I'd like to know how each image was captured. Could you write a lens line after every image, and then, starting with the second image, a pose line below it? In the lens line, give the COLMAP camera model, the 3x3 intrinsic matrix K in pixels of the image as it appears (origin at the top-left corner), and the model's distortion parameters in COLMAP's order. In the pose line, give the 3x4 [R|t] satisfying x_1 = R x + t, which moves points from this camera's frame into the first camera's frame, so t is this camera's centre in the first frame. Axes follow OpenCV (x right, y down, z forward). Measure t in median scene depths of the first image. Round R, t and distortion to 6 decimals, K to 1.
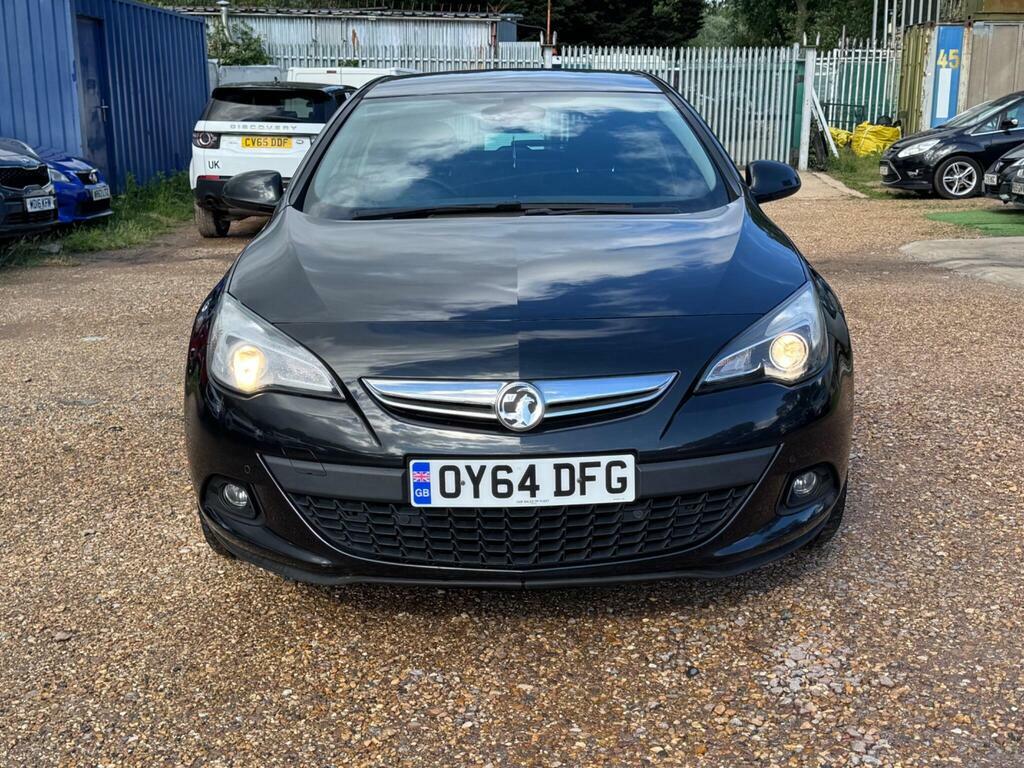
lens RADIAL K [[1371.2, 0, 524.0], [0, 1371.2, 386.5], [0, 0, 1]] dist [0.143501, -0.079142]
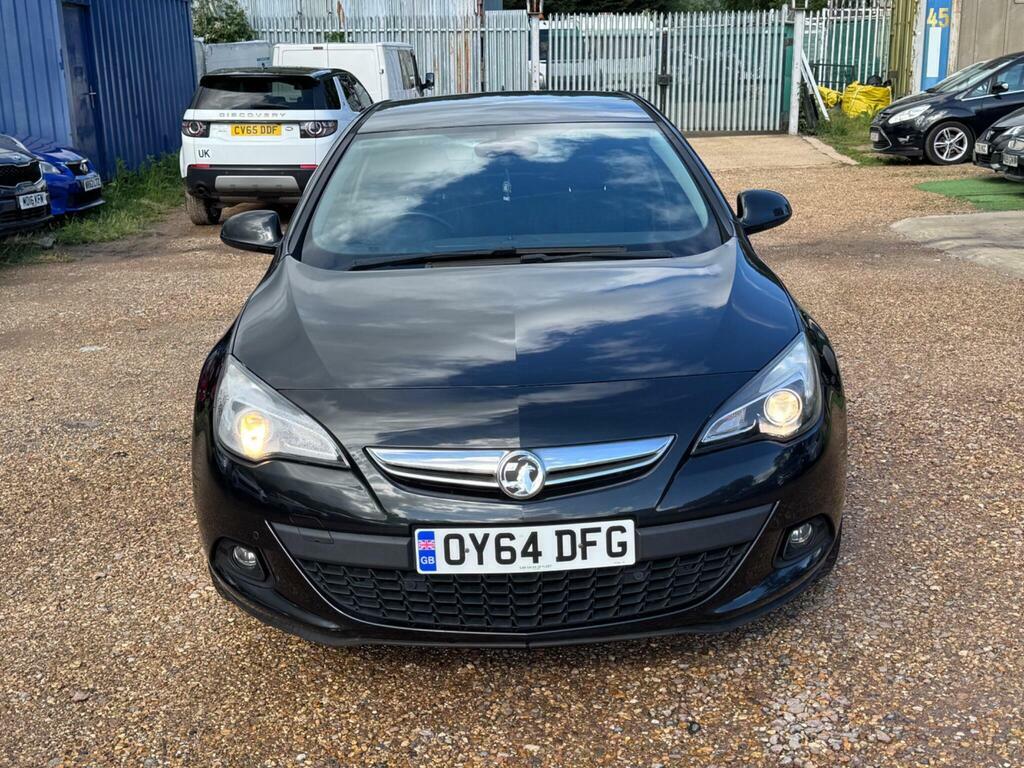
lens RADIAL K [[1374.1, 0, 512.0], [0, 1374.1, 384.0], [0, 0, 1]] dist [0.132399, -0.074463]
pose [[0.999799, -0.019735, -0.003563, -0.004248], [0.019837, 0.999311, 0.031378, -0.074607], [0.002941, -0.031442, 0.999501, -0.020774]]
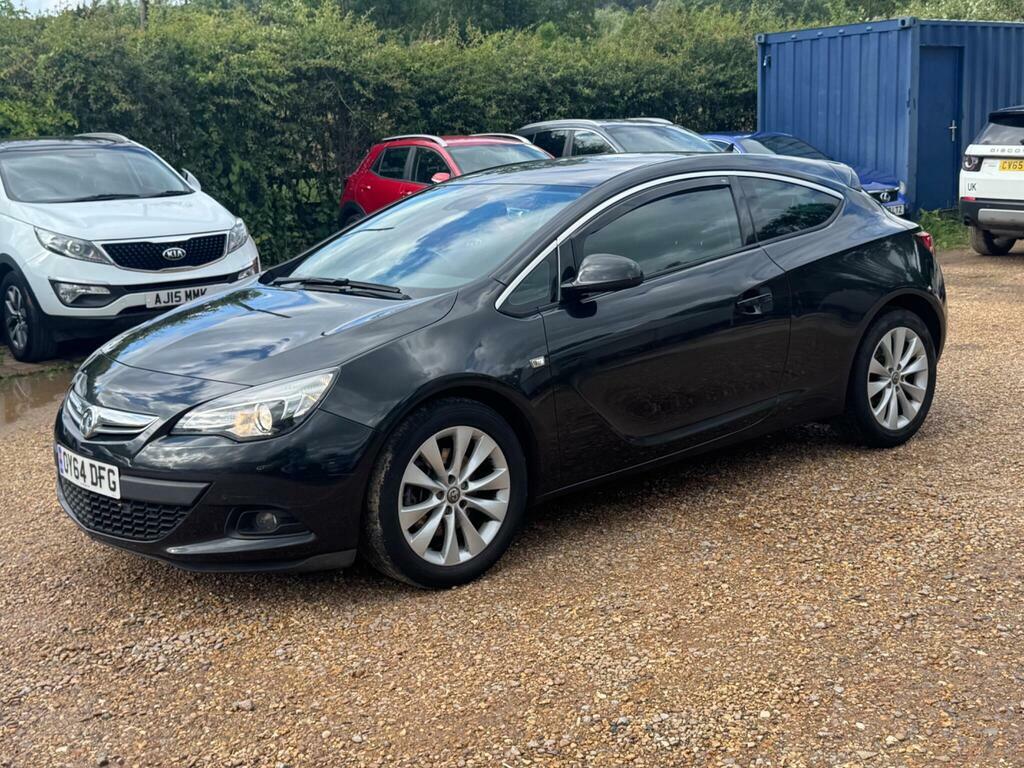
lens RADIAL K [[1328.4, 0, 509.8], [0, 1328.4, 369.8], [0, 0, 1]] dist [0.192826, -0.521029]
pose [[0.632642, 0.130114, -0.763436, 1.237412], [-0.124628, 0.990042, 0.065458, -0.172247], [0.764351, 0.053734, 0.642558, 0.346869]]
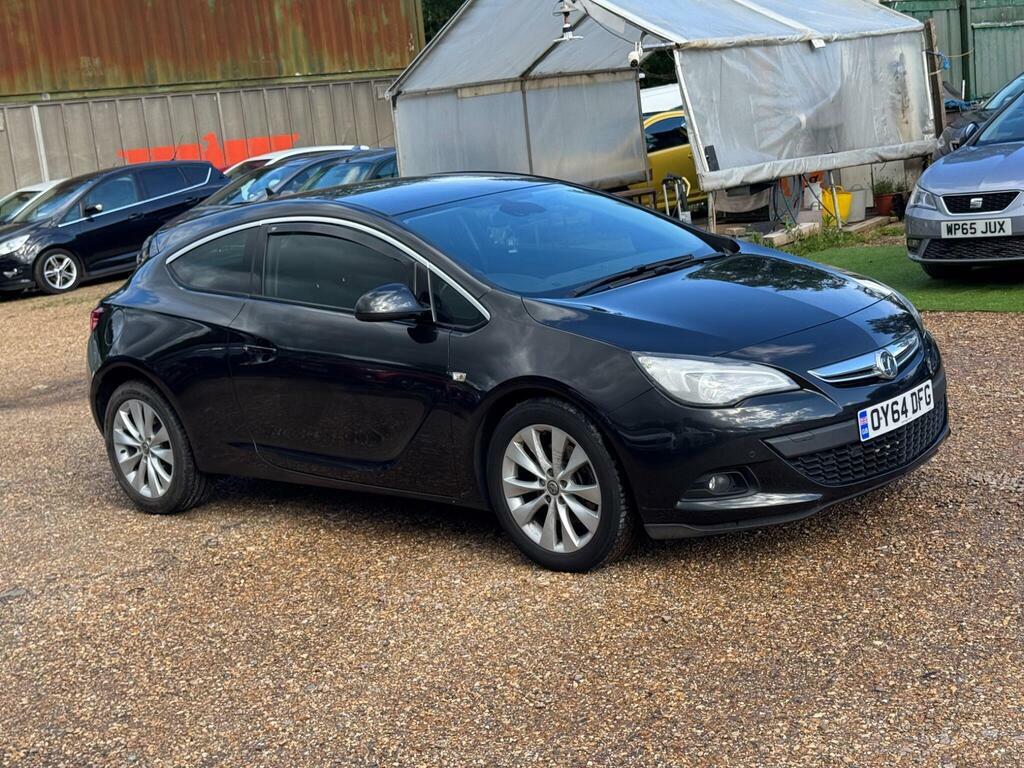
lens RADIAL K [[1658.7, 0, 568.7], [0, 1658.7, 384.1], [0, 0, 1]] dist [0.018049, 0.048502]
pose [[0.661015, -0.200468, 0.723099, -1.421559], [0.258993, 0.965385, 0.030881, -0.101806], [-0.704260, 0.166865, 0.690054, -0.047734]]
